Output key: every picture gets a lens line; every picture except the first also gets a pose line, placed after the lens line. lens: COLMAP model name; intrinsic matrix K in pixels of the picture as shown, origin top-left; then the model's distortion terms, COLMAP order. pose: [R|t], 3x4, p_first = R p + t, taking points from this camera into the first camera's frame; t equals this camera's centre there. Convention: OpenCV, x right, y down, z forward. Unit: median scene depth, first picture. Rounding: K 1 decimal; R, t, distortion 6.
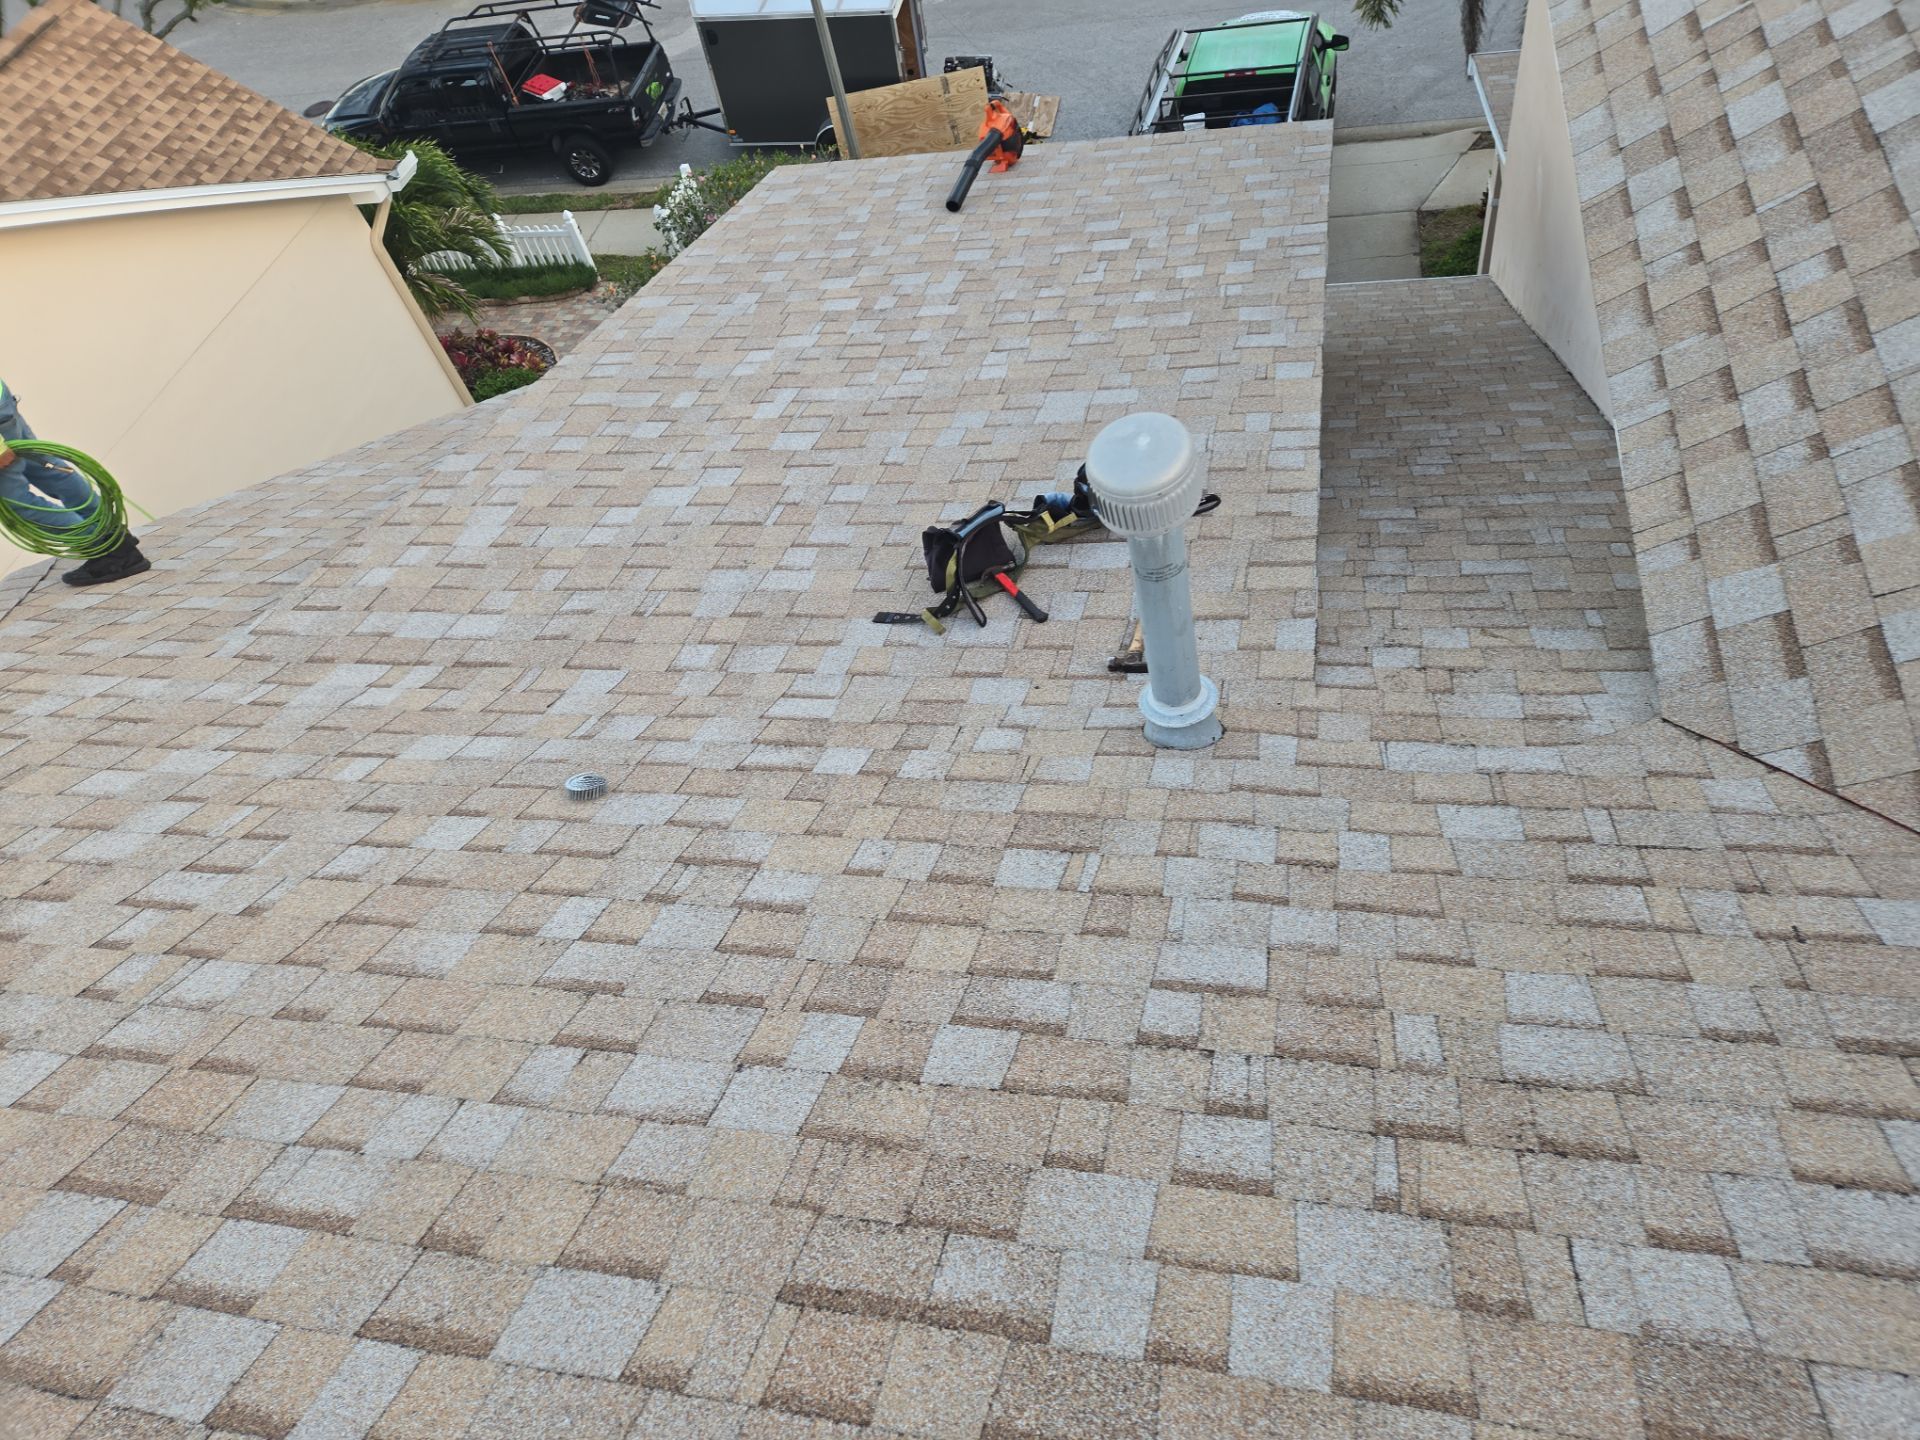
lens RADIAL K [[1267.9, 0, 957.5], [0, 1267.9, 732.3], [0, 0, 1]] dist [0.075272, -0.064819]
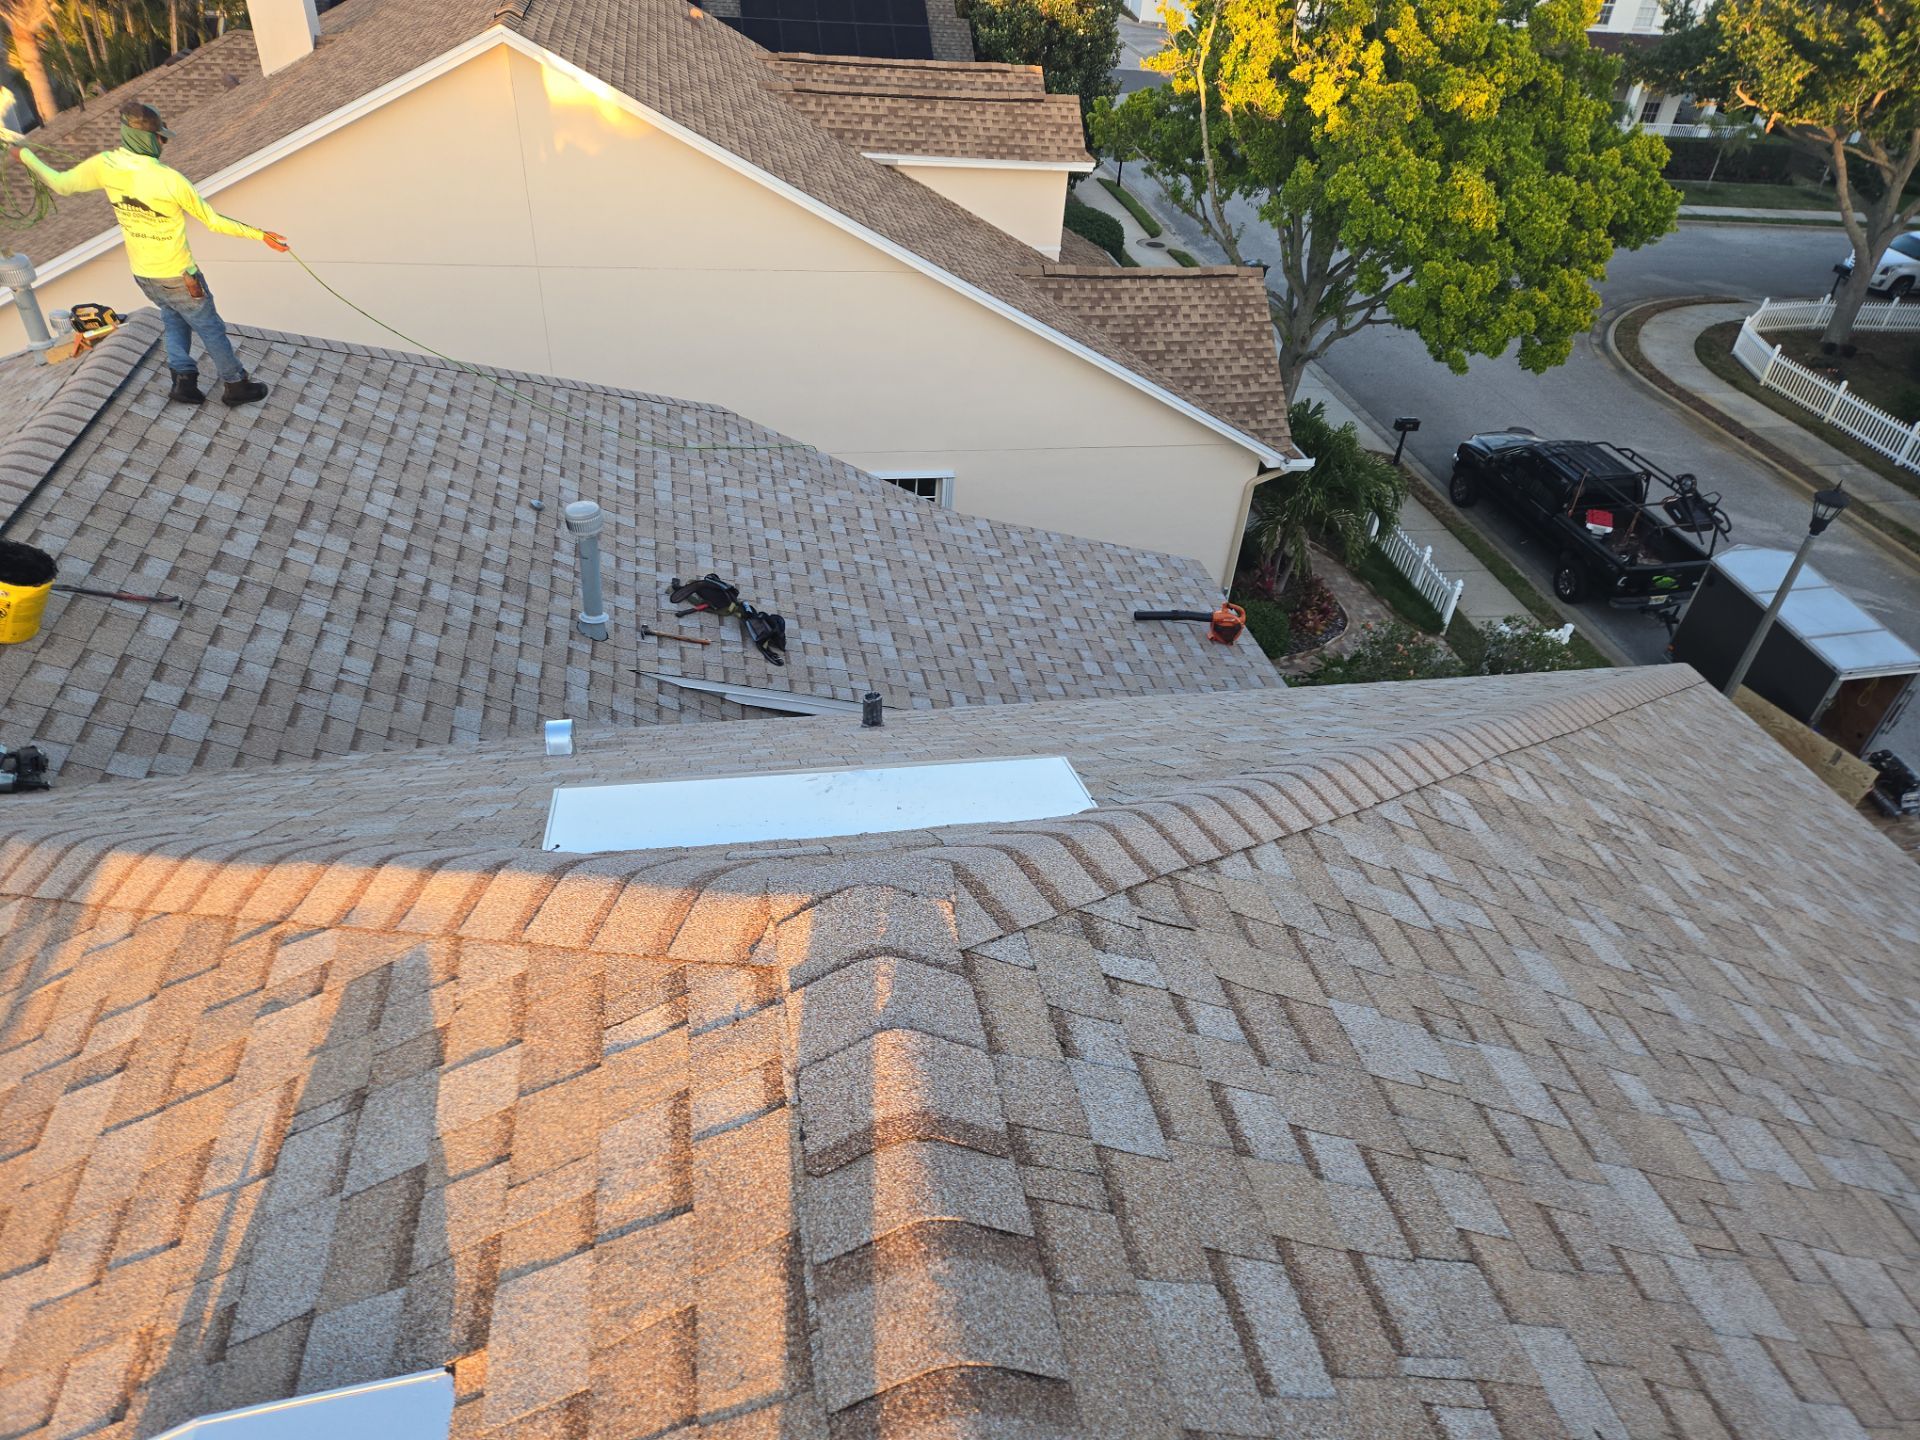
lens RADIAL K [[1267.9, 0, 959.6], [0, 1267.9, 738.4], [0, 0, 1]] dist [0.075272, -0.064819]
pose [[0.353971, 0.714599, -0.603368, 1.543291], [-0.808257, 0.558322, 0.187078, -0.692755], [0.470560, 0.421456, 0.775209, -0.429072]]
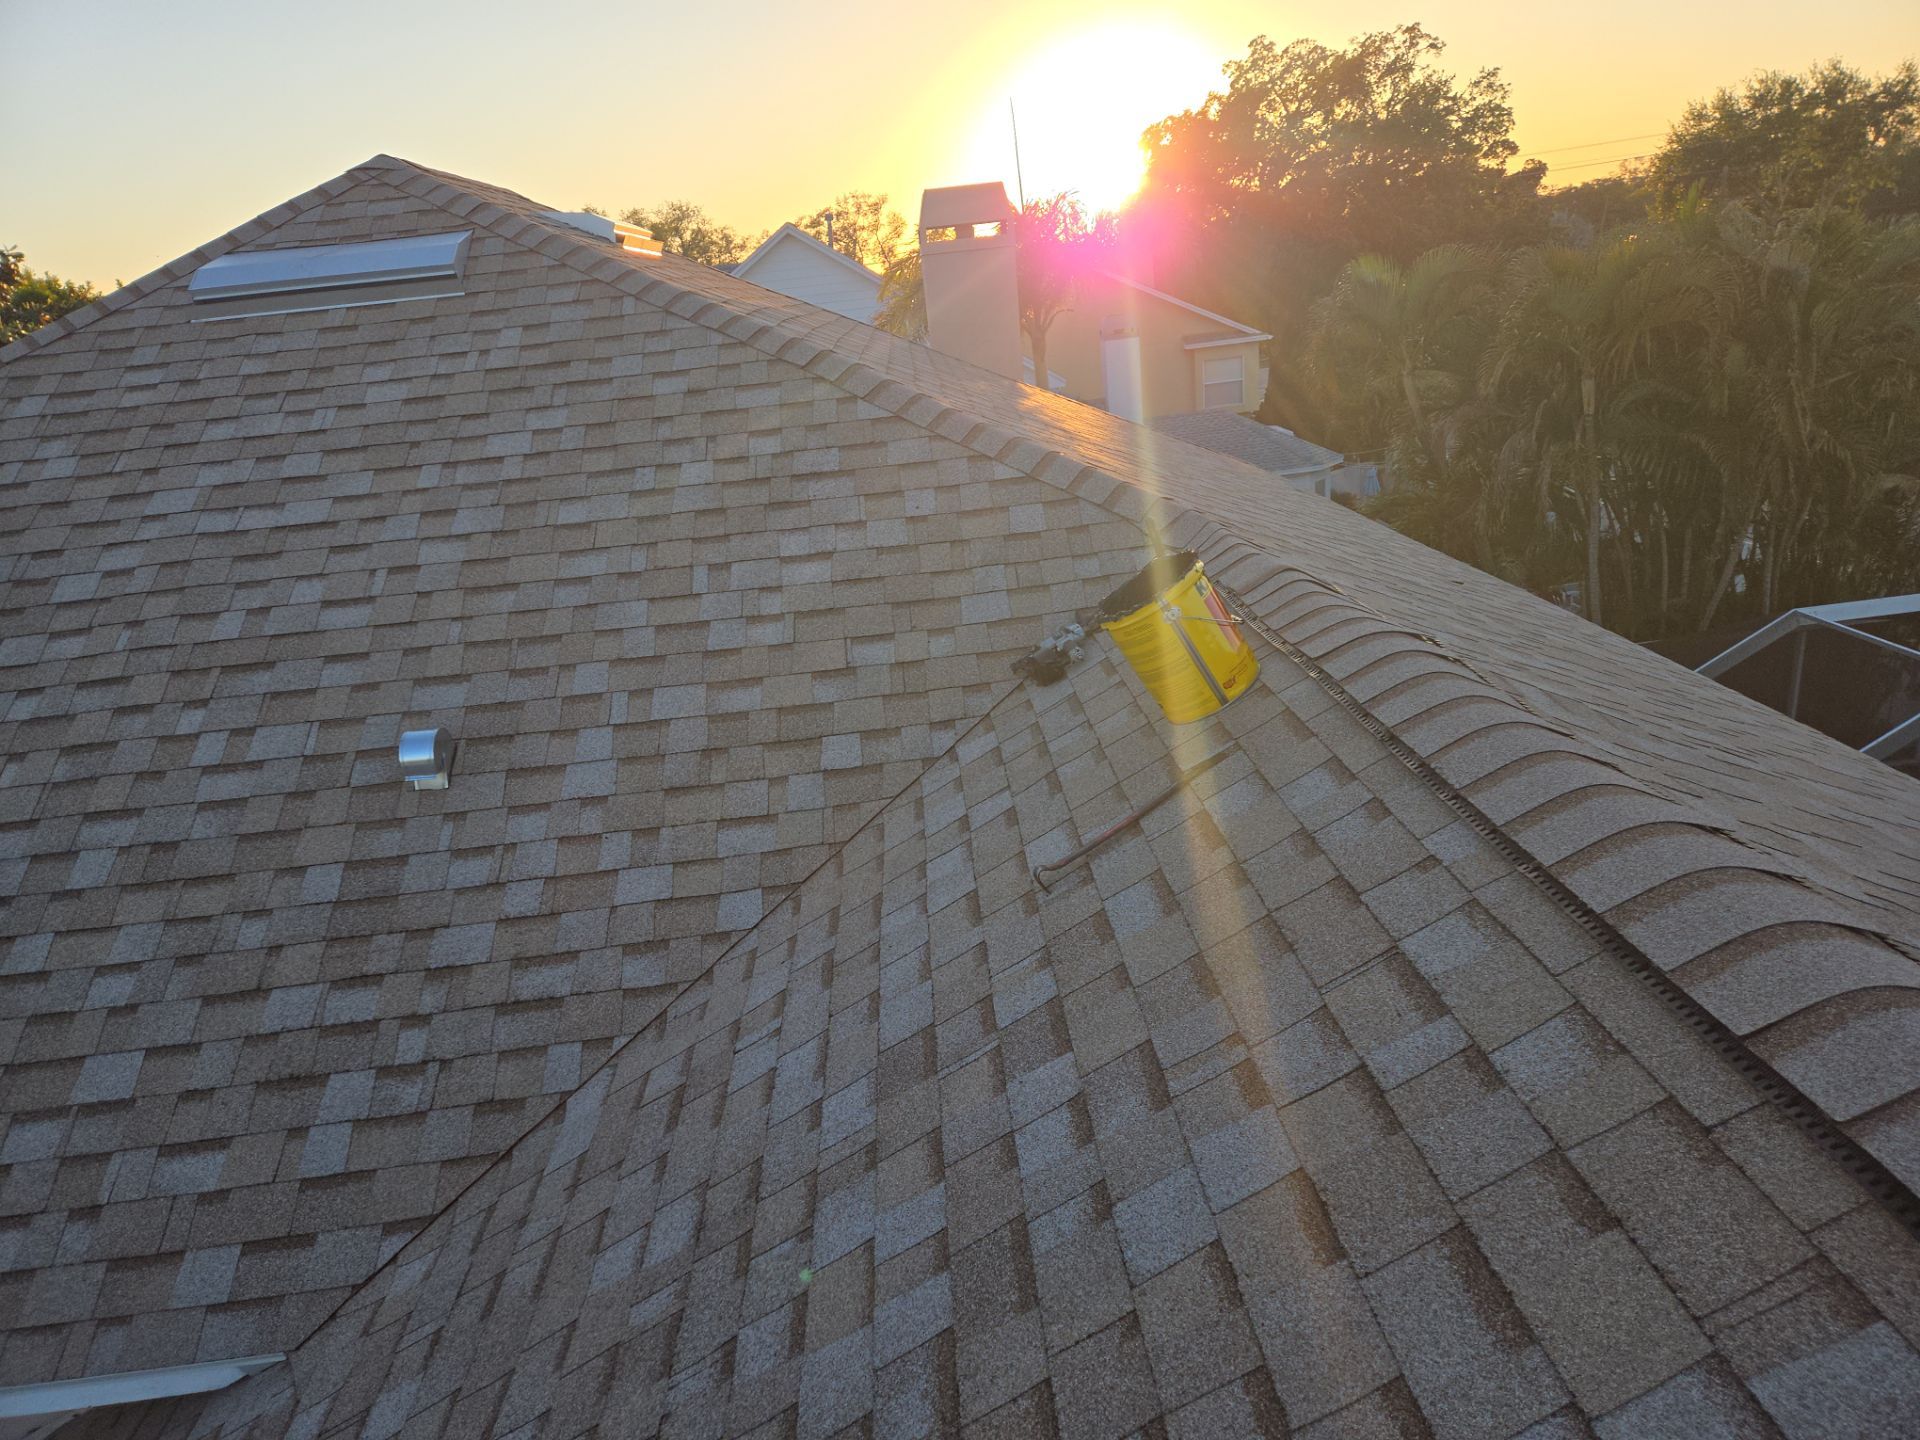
lens RADIAL K [[1267.9, 0, 964.8], [0, 1267.9, 719.6], [0, 0, 1]] dist [0.075272, -0.064819]
pose [[-0.221728, -0.108871, 0.969012, -0.379099], [0.846355, 0.472042, 0.246697, -0.034615], [-0.484272, 0.874828, -0.012521, 0.175374]]
